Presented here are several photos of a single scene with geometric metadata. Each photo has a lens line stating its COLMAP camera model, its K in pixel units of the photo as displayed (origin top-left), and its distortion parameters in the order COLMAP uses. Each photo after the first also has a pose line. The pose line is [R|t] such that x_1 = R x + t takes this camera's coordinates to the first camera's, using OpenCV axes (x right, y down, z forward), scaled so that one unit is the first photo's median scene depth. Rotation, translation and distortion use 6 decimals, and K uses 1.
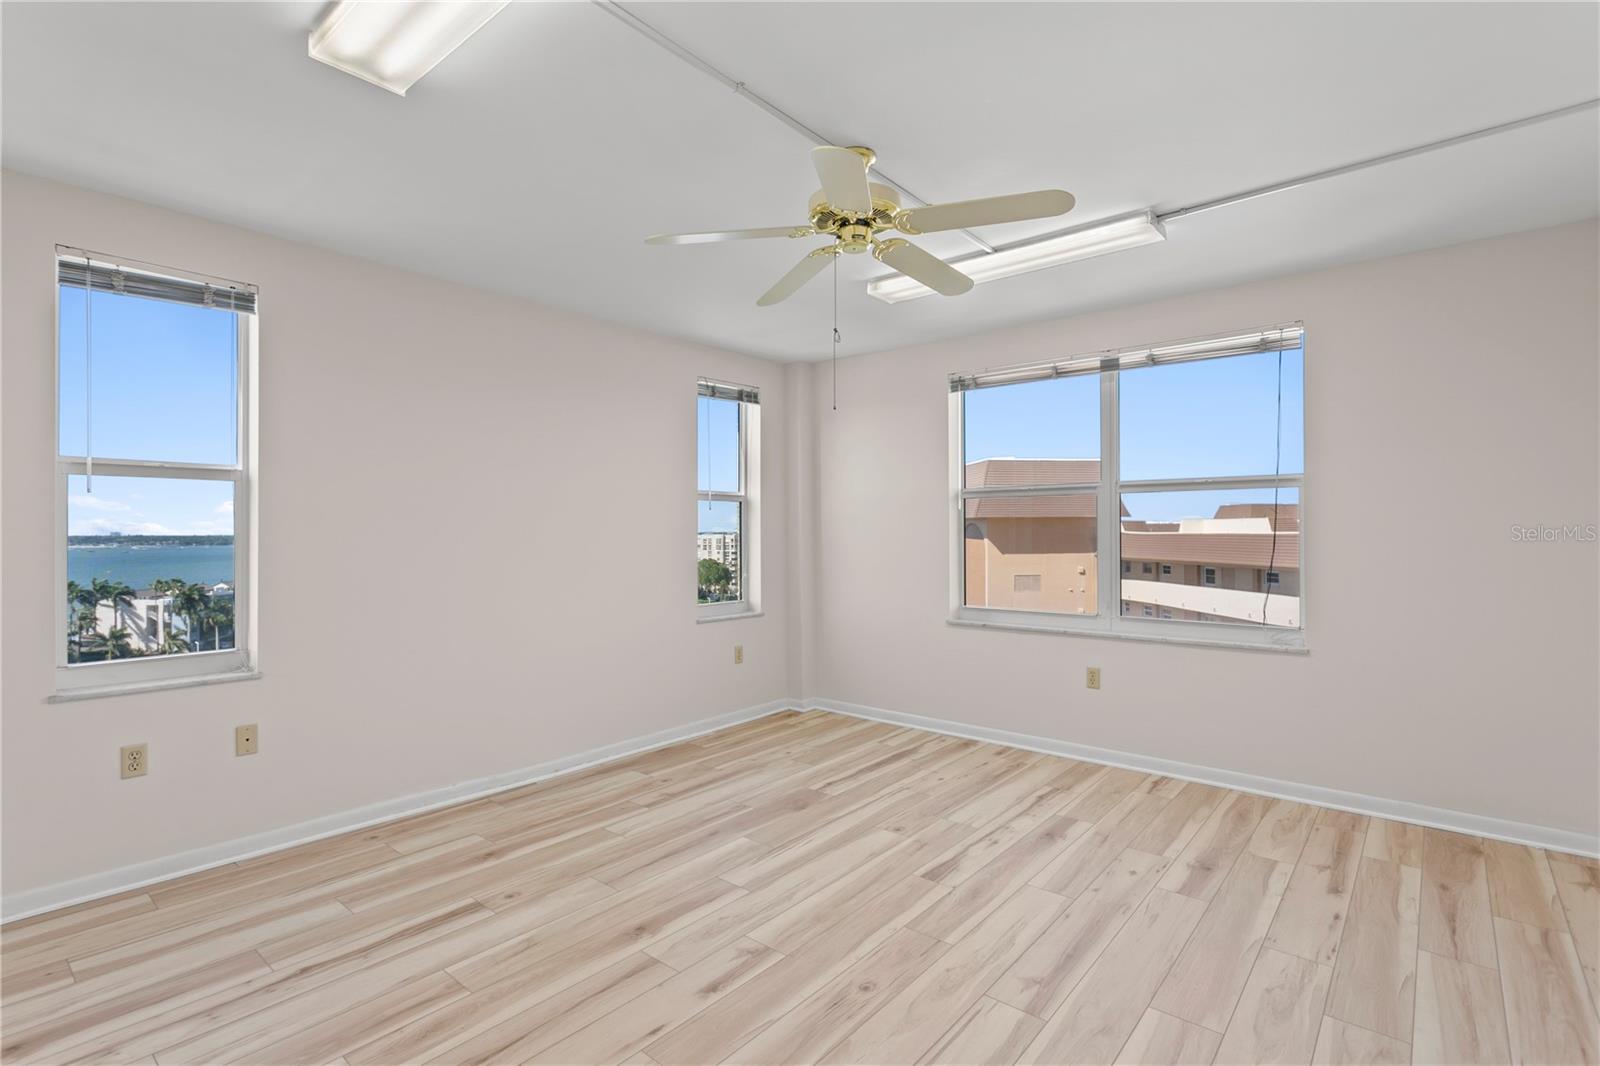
lens RADIAL K [[766.0, 0, 789.2], [0, 766.0, 528.5], [0, 0, 1]] dist [-0.001443, 0.002204]
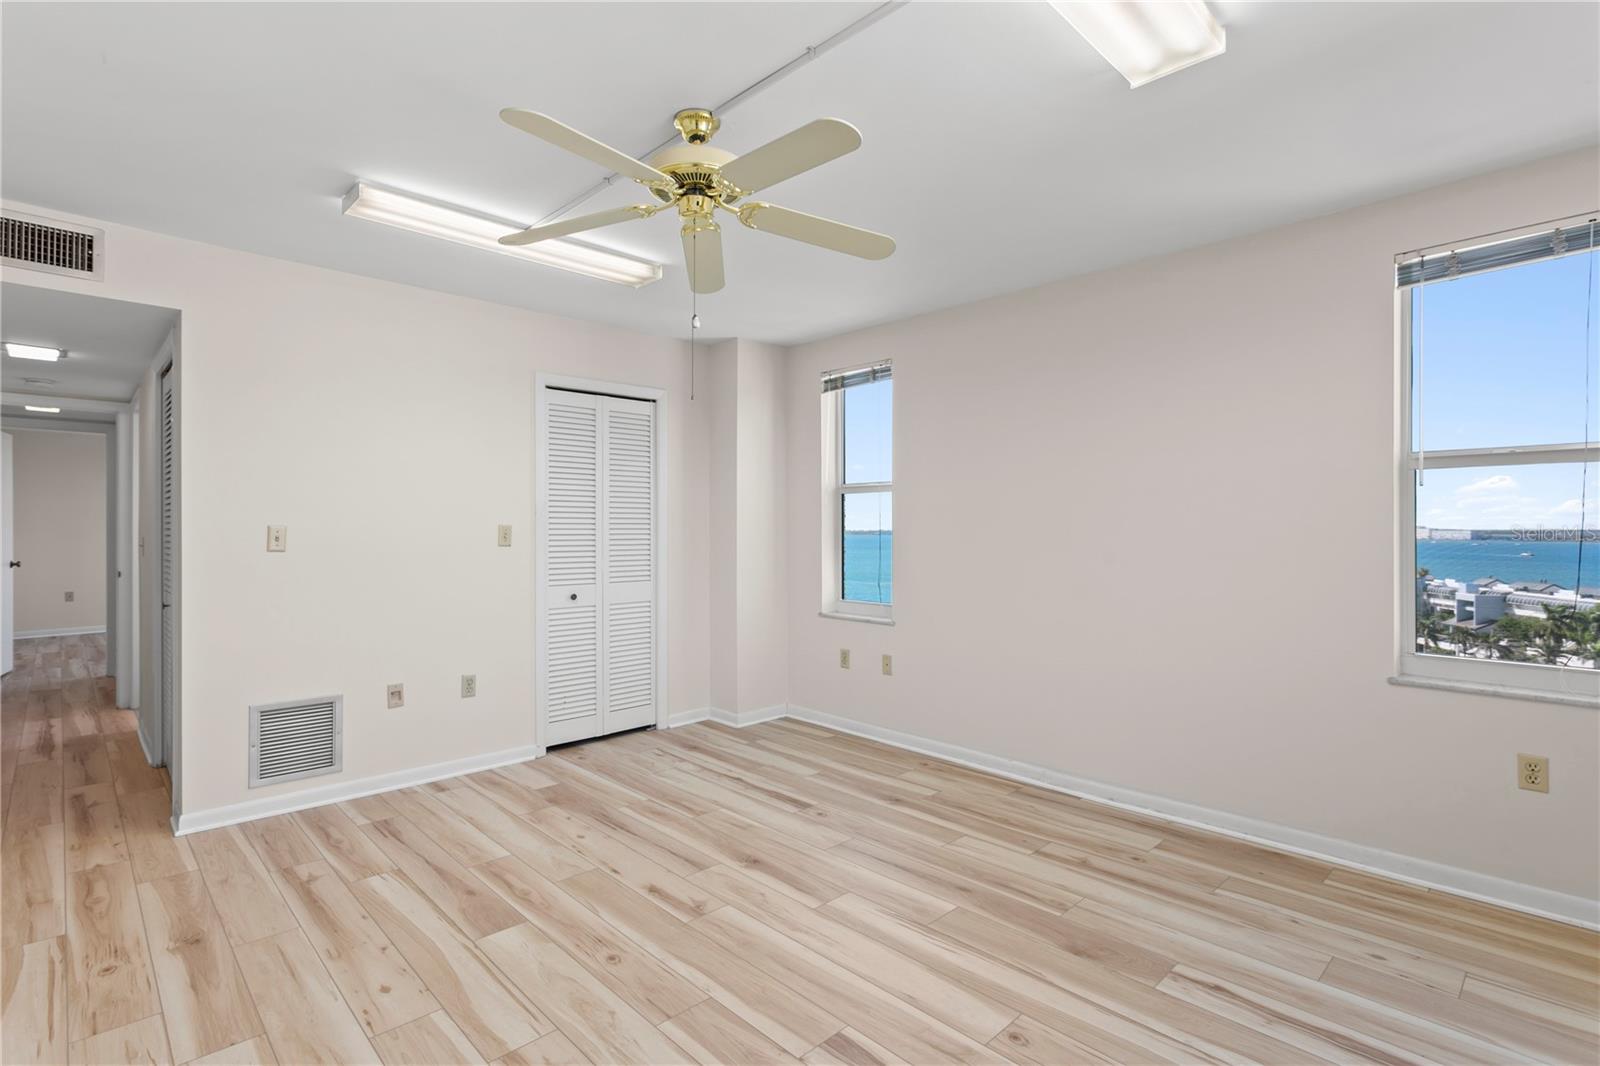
lens RADIAL K [[766.0, 0, 798.0], [0, 766.0, 542.1], [0, 0, 1]] dist [-0.001443, 0.002204]
pose [[-0.099823, 0.023787, -0.994721, 0.789398], [0.007681, 0.999703, 0.023136, -0.002546], [0.994976, -0.005331, -0.099976, 0.960811]]
